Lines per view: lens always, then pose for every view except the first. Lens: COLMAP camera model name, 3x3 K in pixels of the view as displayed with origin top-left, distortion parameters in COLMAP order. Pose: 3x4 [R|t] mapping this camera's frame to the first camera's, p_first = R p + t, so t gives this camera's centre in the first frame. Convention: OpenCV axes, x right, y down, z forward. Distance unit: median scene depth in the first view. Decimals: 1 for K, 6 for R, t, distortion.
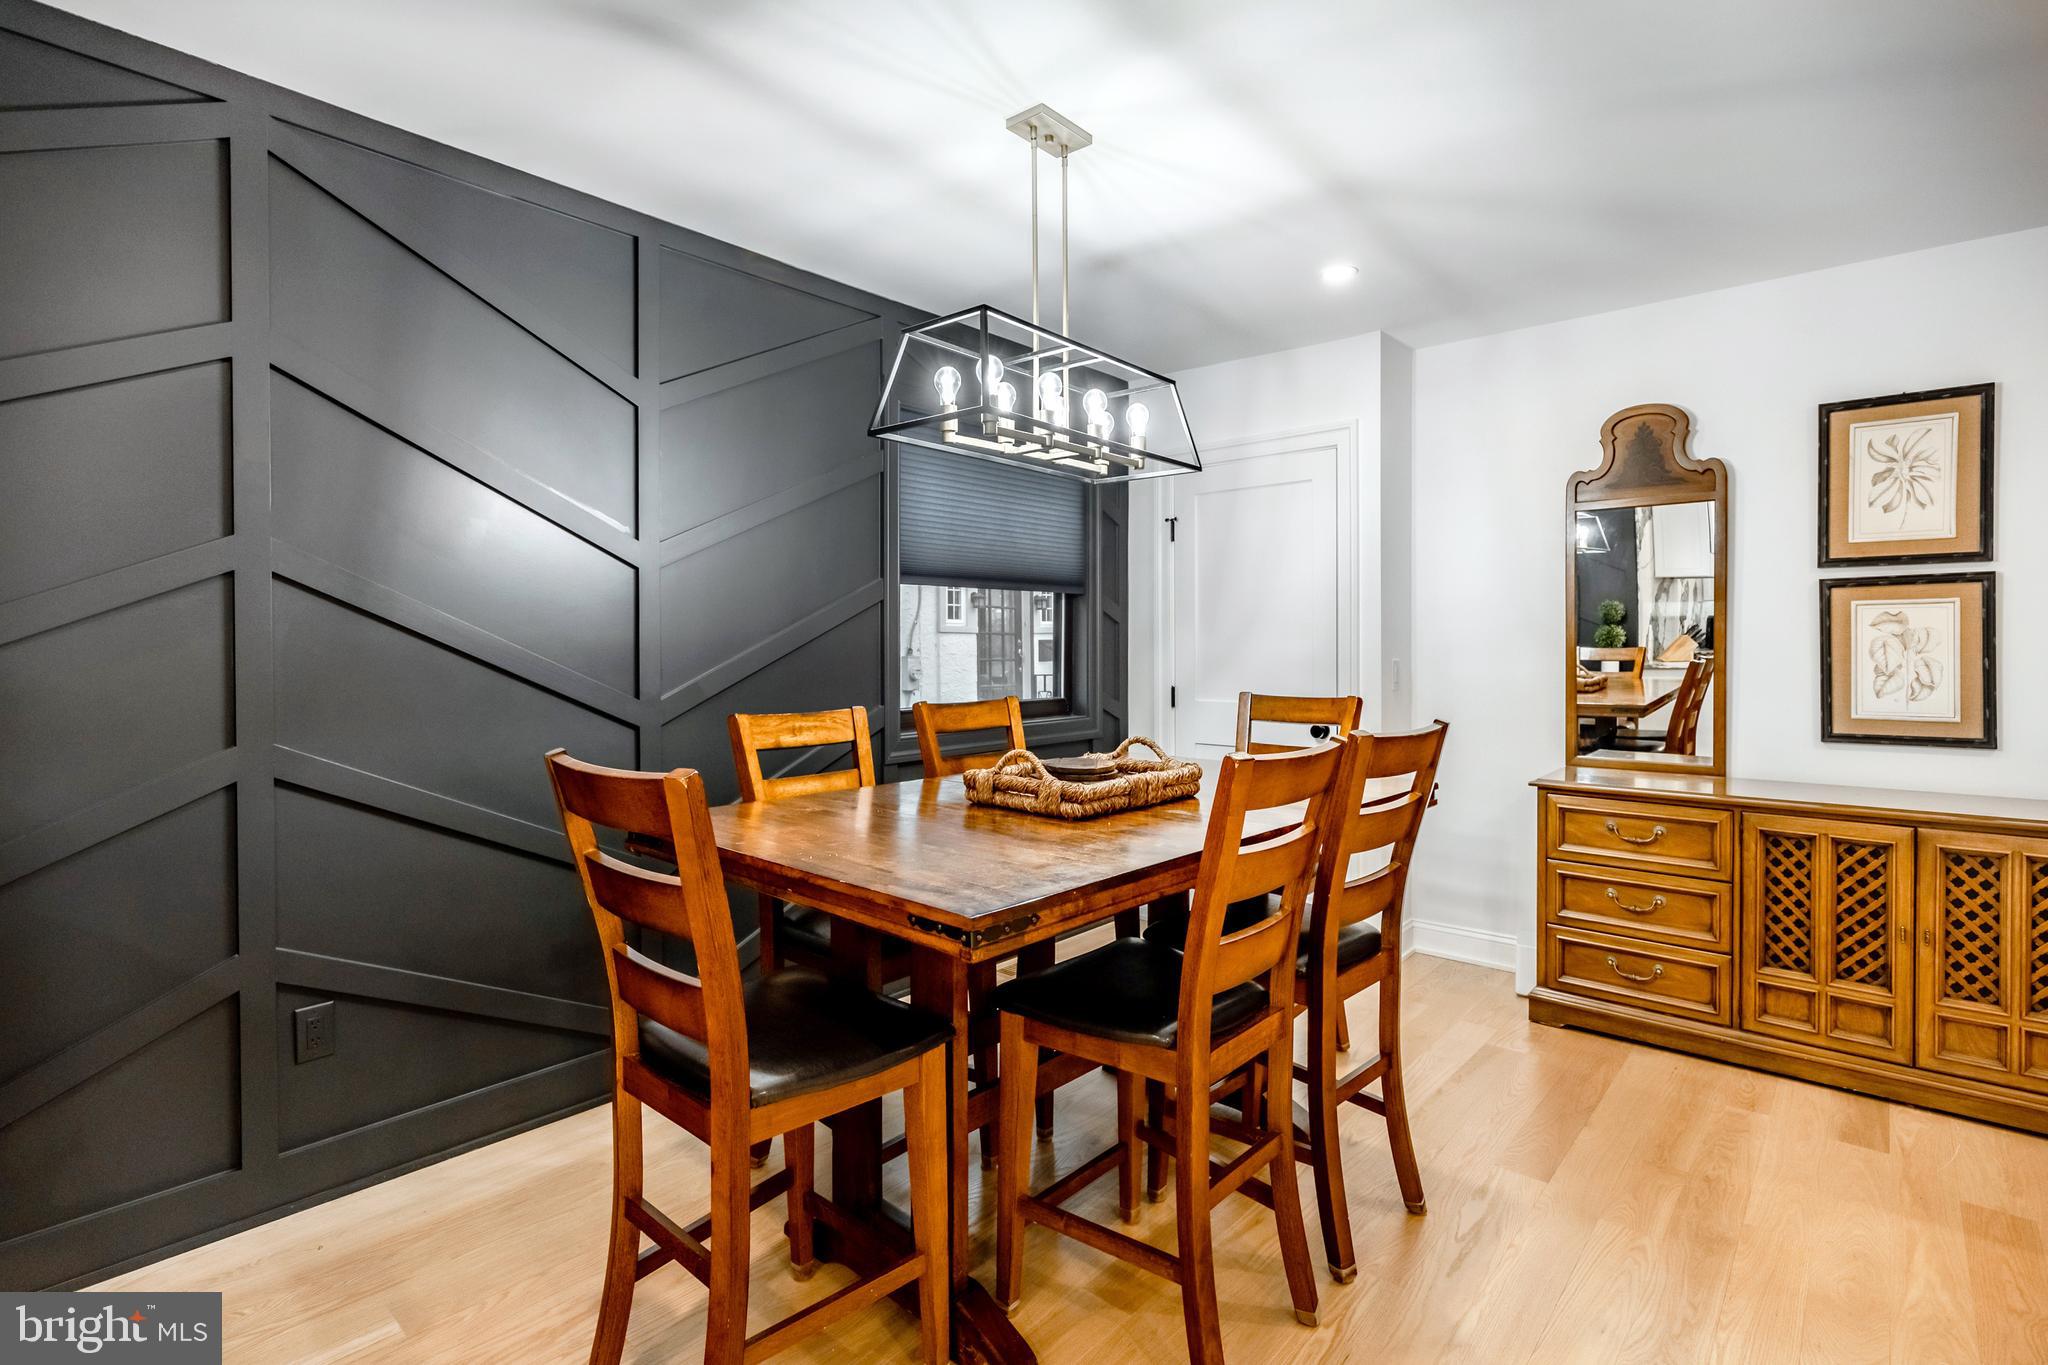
lens RADIAL K [[967.5, 0, 1024.2], [0, 967.5, 650.1], [0, 0, 1]] dist [0.008910, 0.000529]
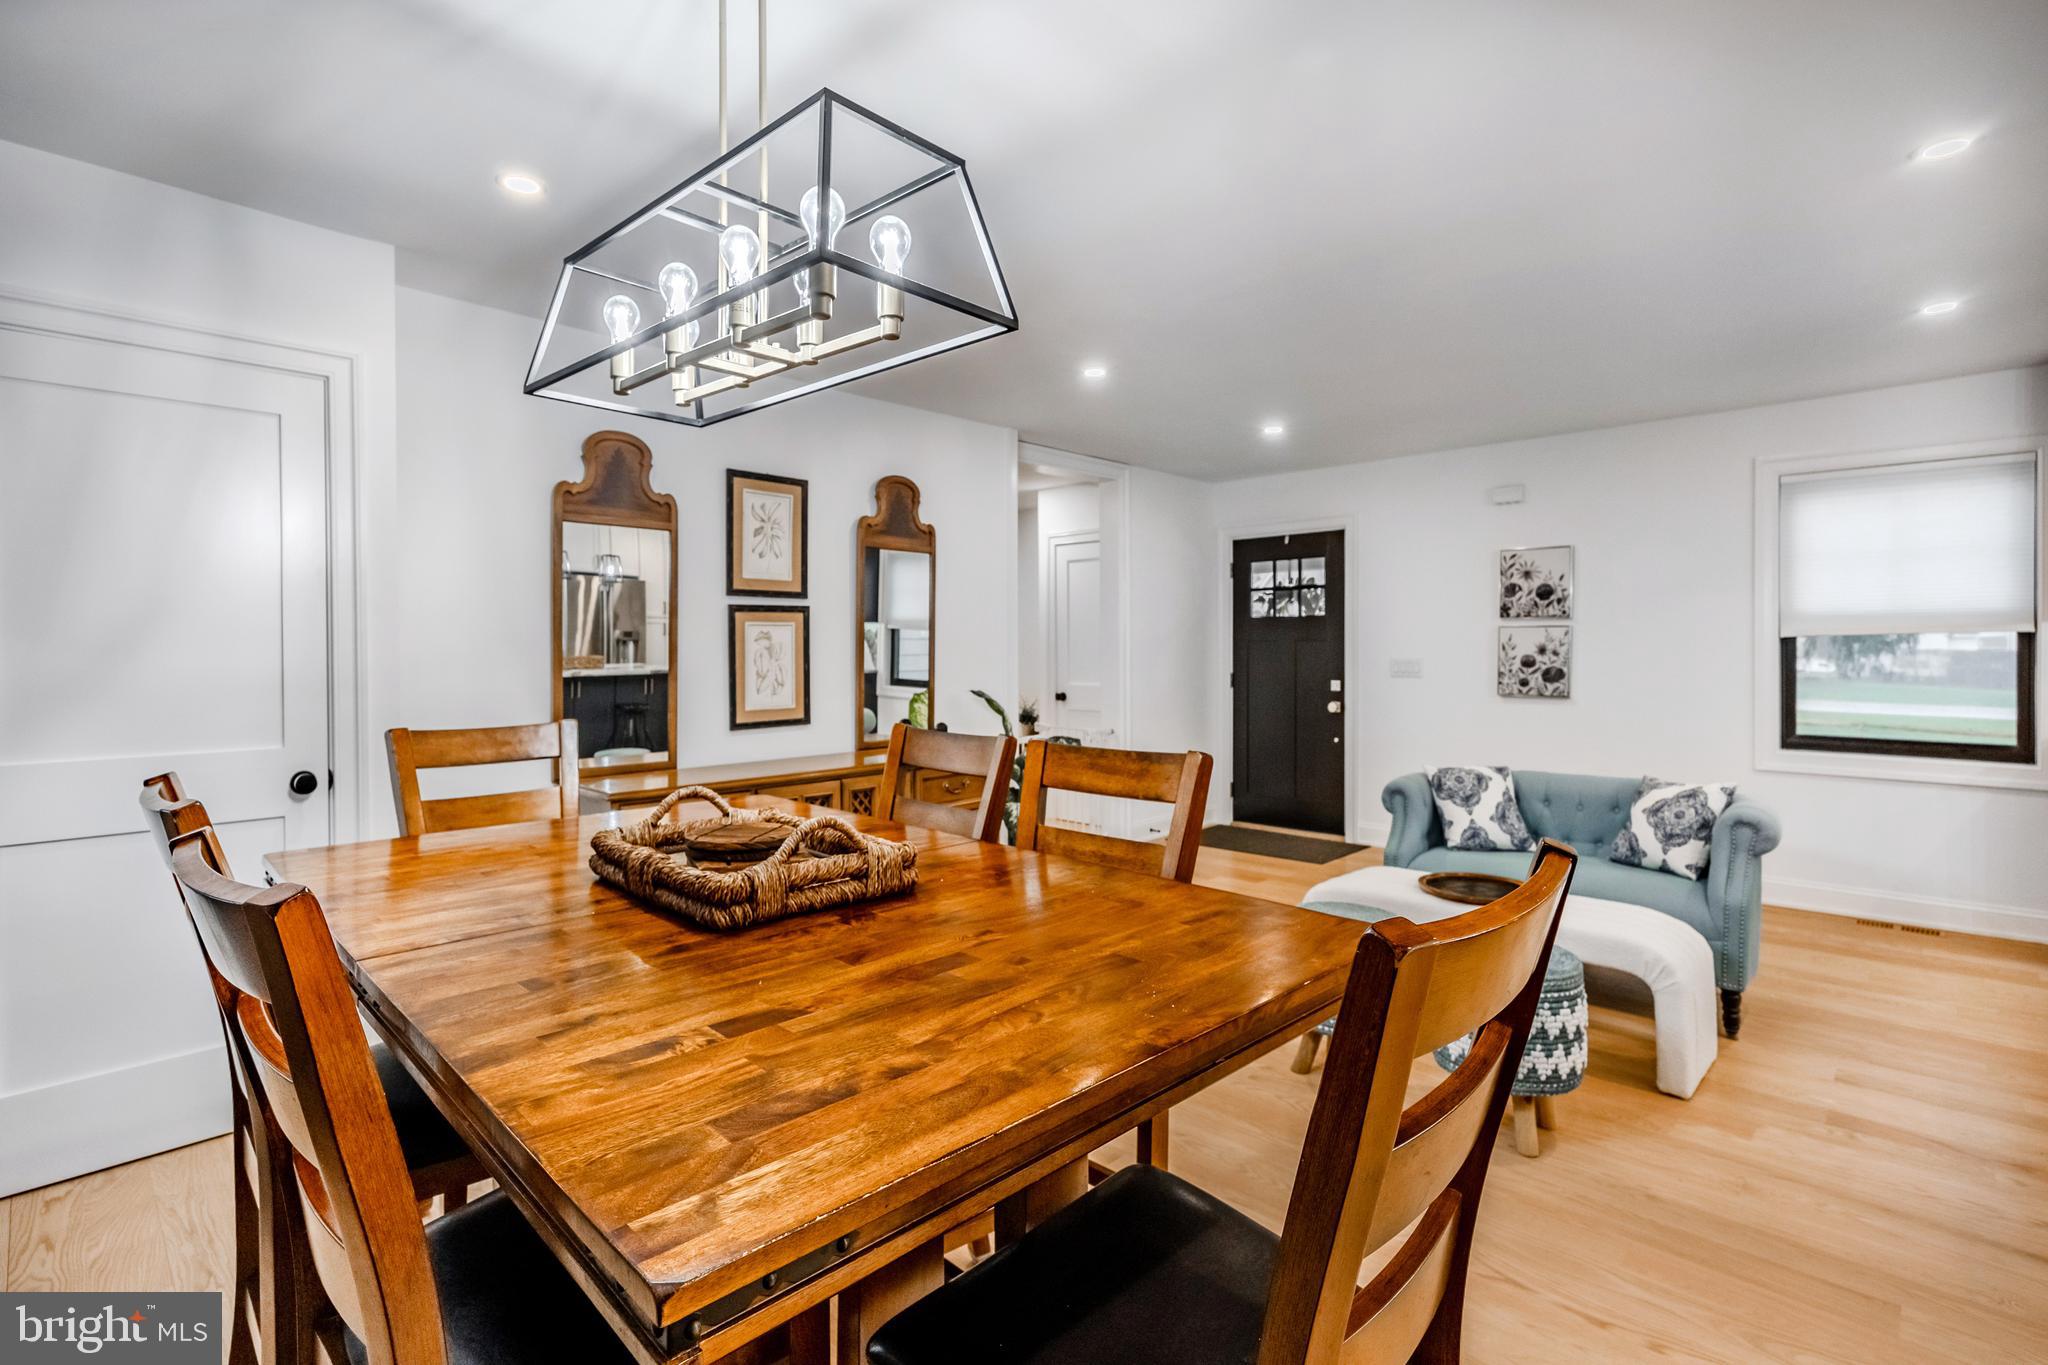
lens RADIAL K [[967.5, 0, 1024.2], [0, 967.5, 650.1], [0, 0, 1]] dist [0.008910, 0.000529]
pose [[0.030265, 0.000420, 0.999542, -0.466671], [0.011778, 0.999930, -0.000776, -0.007140], [-0.999473, 0.011796, 0.030258, 0.597076]]
